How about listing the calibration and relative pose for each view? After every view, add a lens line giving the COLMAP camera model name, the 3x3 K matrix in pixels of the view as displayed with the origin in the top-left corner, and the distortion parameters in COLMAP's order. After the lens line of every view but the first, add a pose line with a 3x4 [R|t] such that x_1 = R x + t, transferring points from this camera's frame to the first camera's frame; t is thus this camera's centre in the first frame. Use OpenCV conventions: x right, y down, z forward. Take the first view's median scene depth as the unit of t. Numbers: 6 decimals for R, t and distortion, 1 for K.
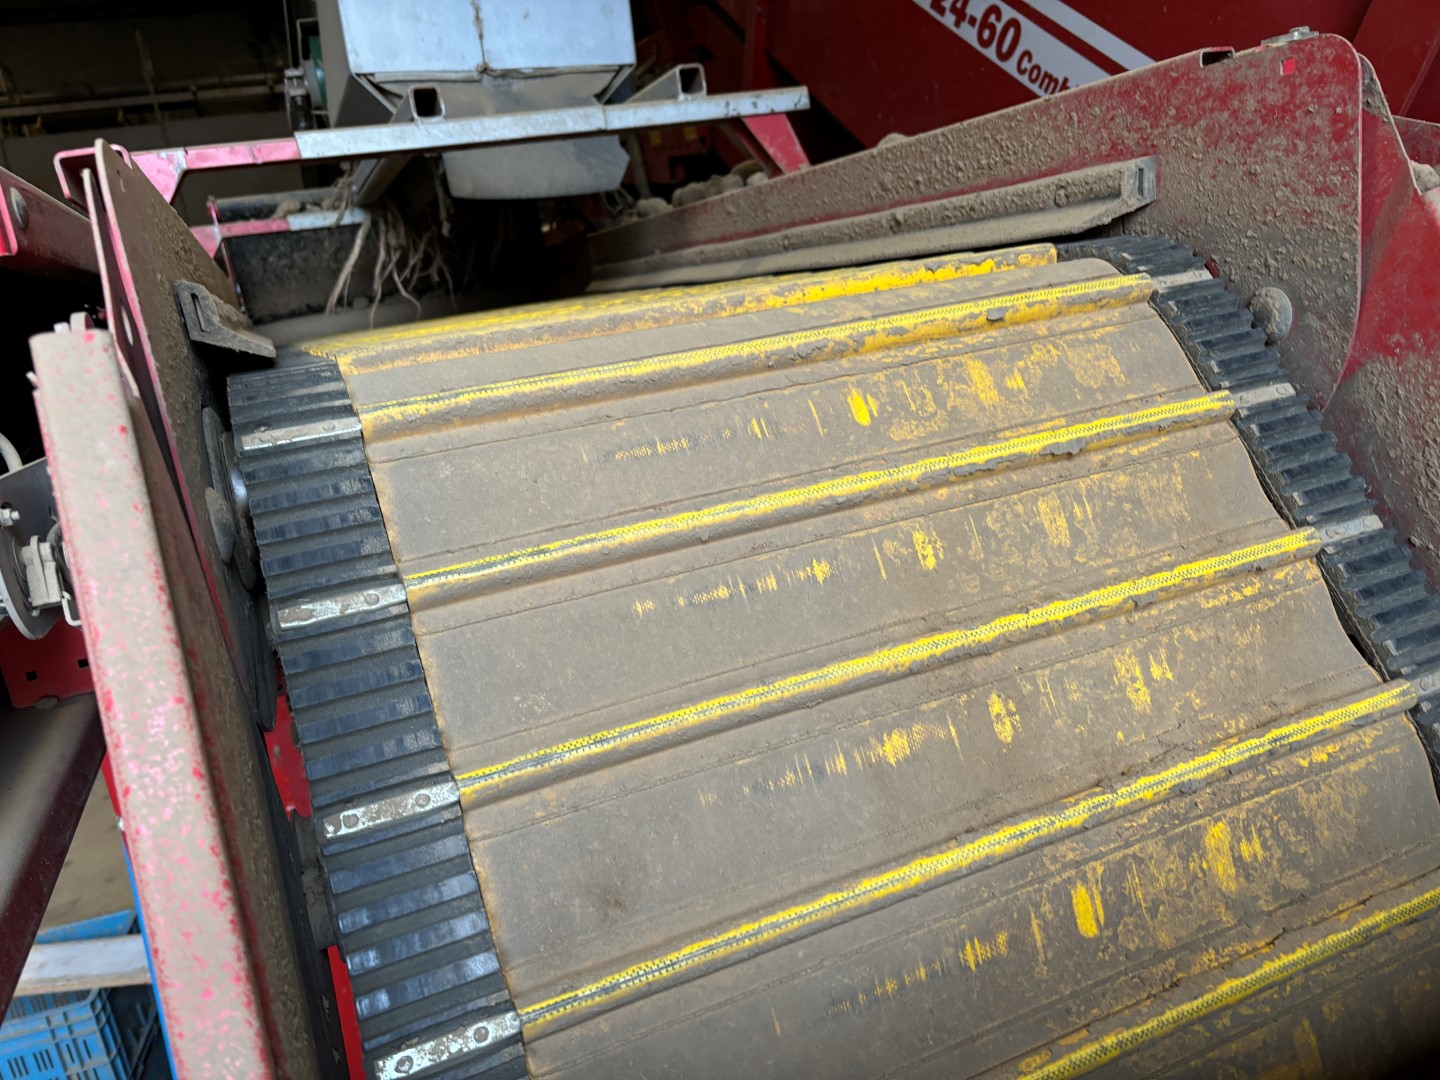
lens RADIAL K [[1088.5, 0, 714.1], [0, 1088.5, 546.6], [0, 0, 1]] dist [0.029053, -0.021112]
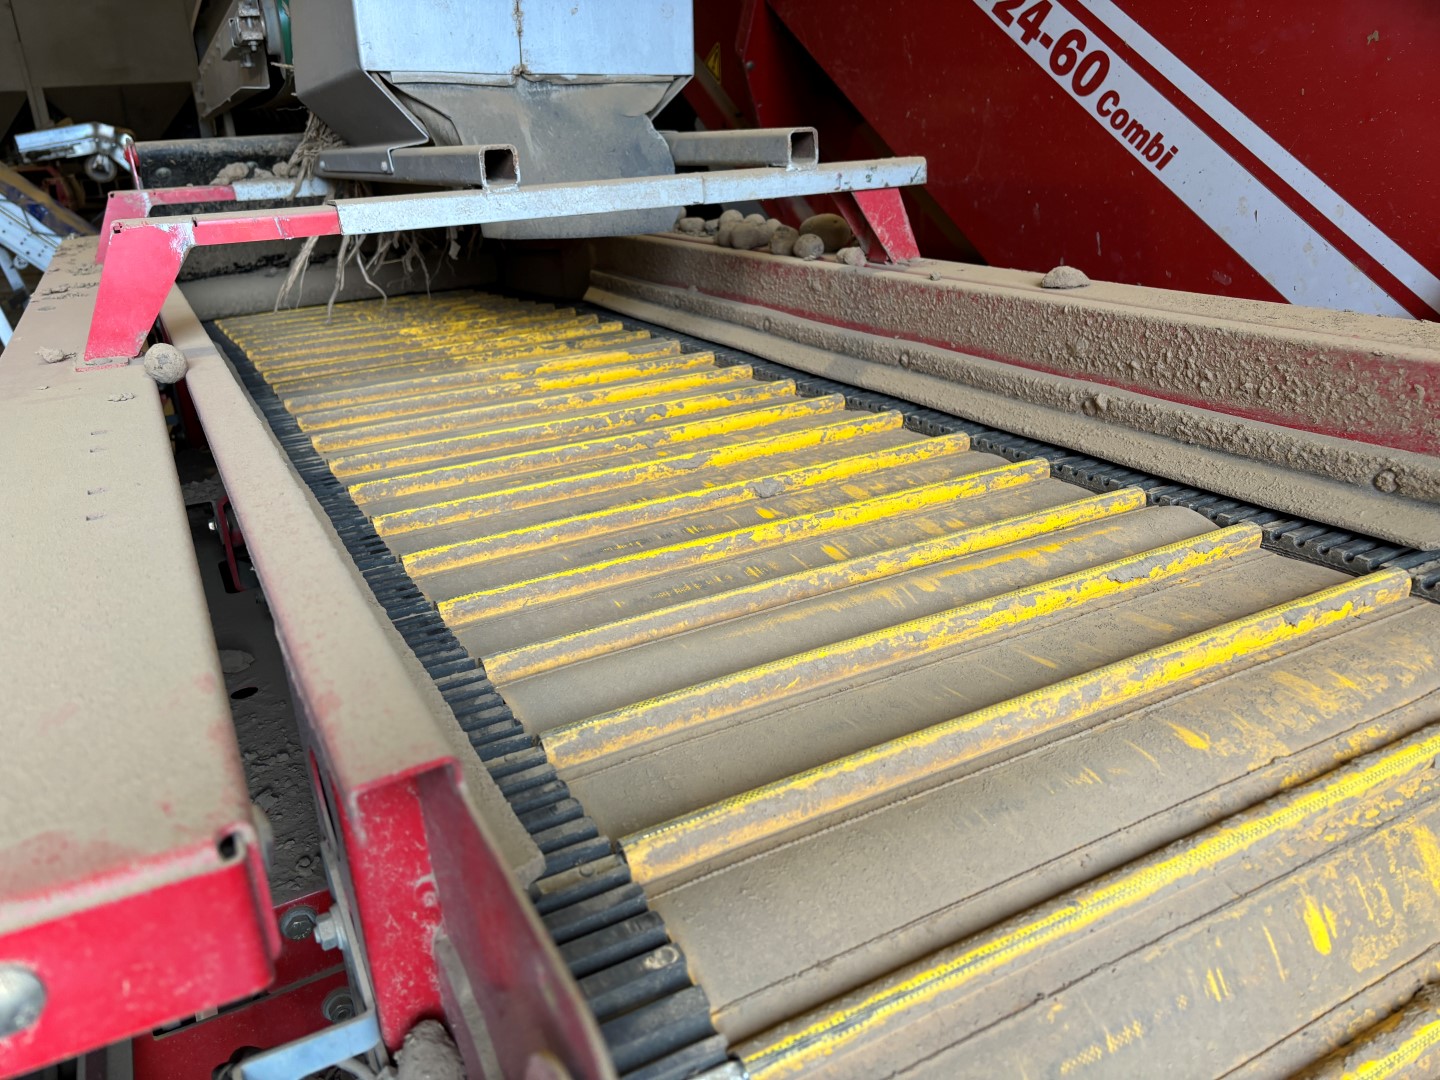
lens RADIAL K [[1088.5, 0, 709.1], [0, 1088.5, 534.3], [0, 0, 1]] dist [0.029053, -0.021112]
pose [[0.990897, 0.050334, 0.124858, -0.161808], [-0.062209, 0.993711, 0.093103, -0.183303], [-0.119387, -0.100023, 0.987797, 0.137021]]
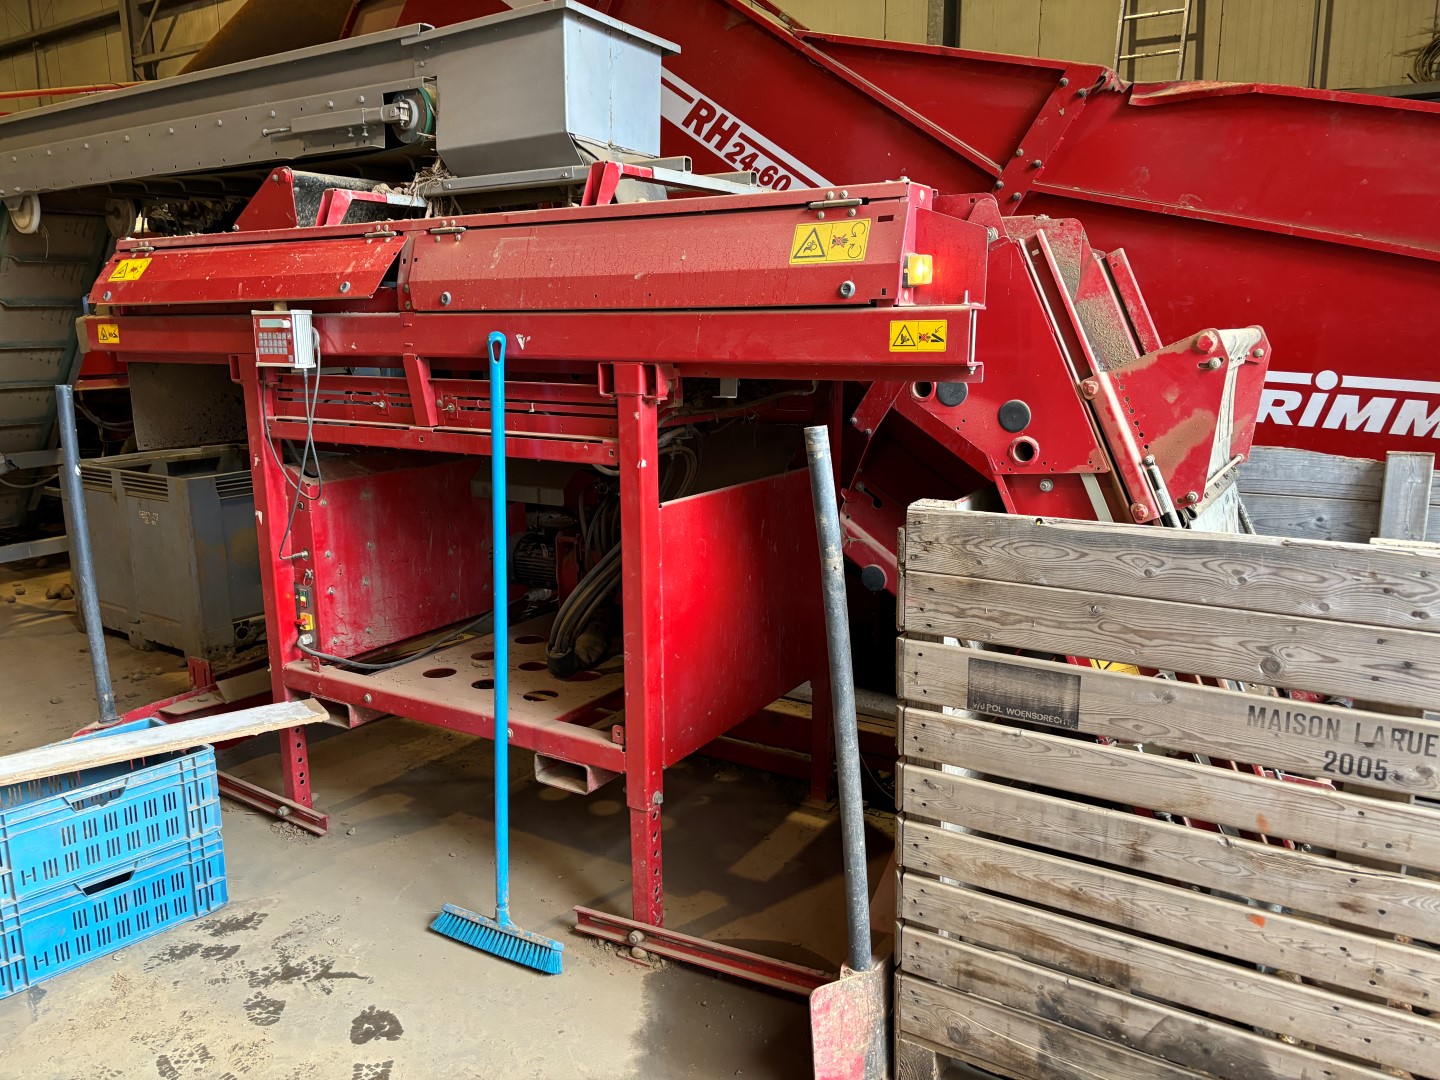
lens RADIAL K [[1088.5, 0, 712.4], [0, 1088.5, 536.6], [0, 0, 1]] dist [0.029053, -0.021112]
pose [[0.804465, 0.019832, 0.593669, -1.230398], [0.042593, 0.994944, -0.090952, 0.438135], [-0.592471, 0.098454, 0.799553, -0.570820]]
